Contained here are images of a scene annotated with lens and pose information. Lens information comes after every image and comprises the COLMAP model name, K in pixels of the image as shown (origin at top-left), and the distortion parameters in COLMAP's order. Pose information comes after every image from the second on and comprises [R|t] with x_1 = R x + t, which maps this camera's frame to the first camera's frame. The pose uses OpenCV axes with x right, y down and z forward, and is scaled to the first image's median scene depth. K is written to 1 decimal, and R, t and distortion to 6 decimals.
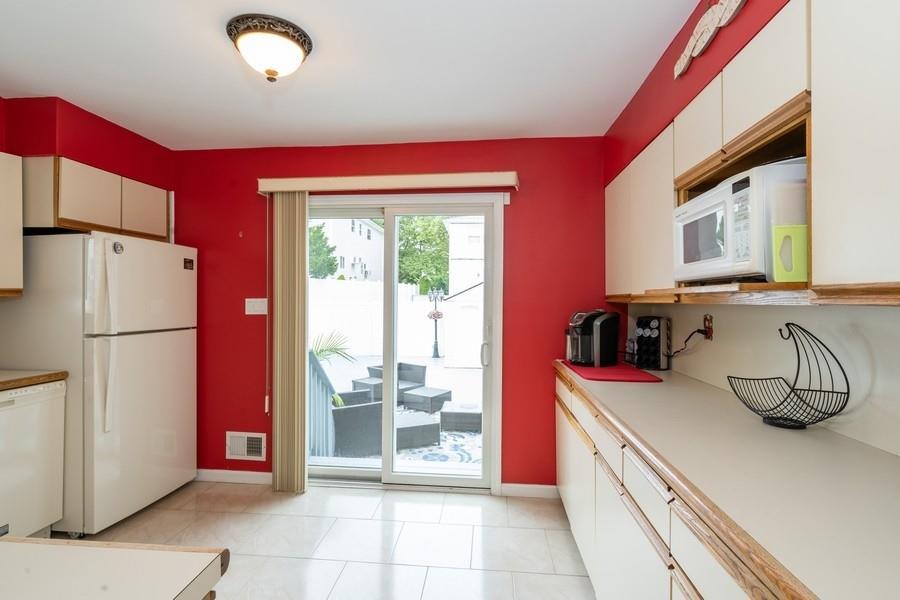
lens RADIAL K [[429.2, 0, 449.5], [0, 429.2, 296.5], [0, 0, 1]] dist [0.000622, 0.000392]
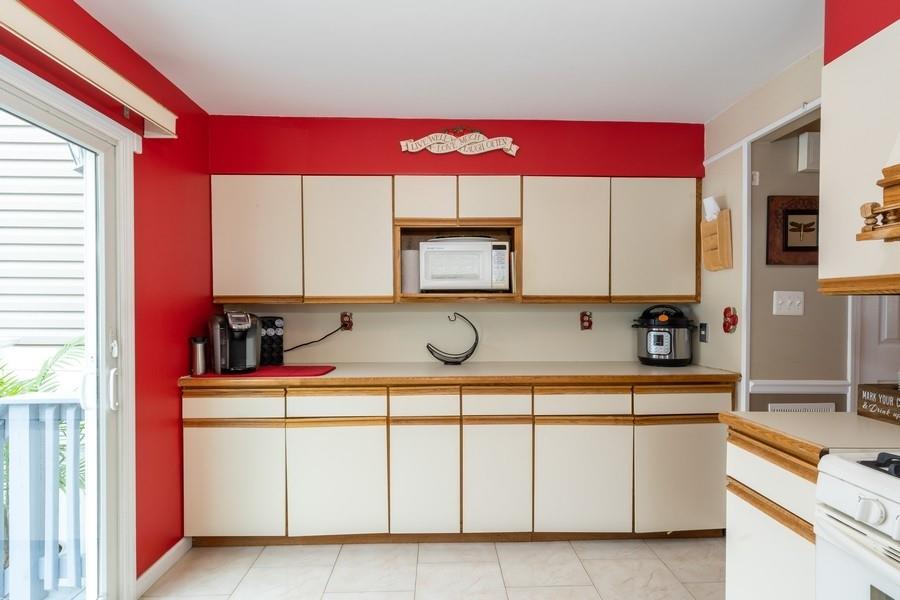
lens RADIAL K [[442.5, 0, 451.9], [0, 442.5, 313.3], [0, 0, 1]] dist [0.001465, 0.000226]
pose [[-0.127001, -0.014495, 0.991797, -0.694896], [-0.011548, 0.999847, 0.013134, 0.018753], [-0.991835, -0.009786, -0.127149, 0.701915]]
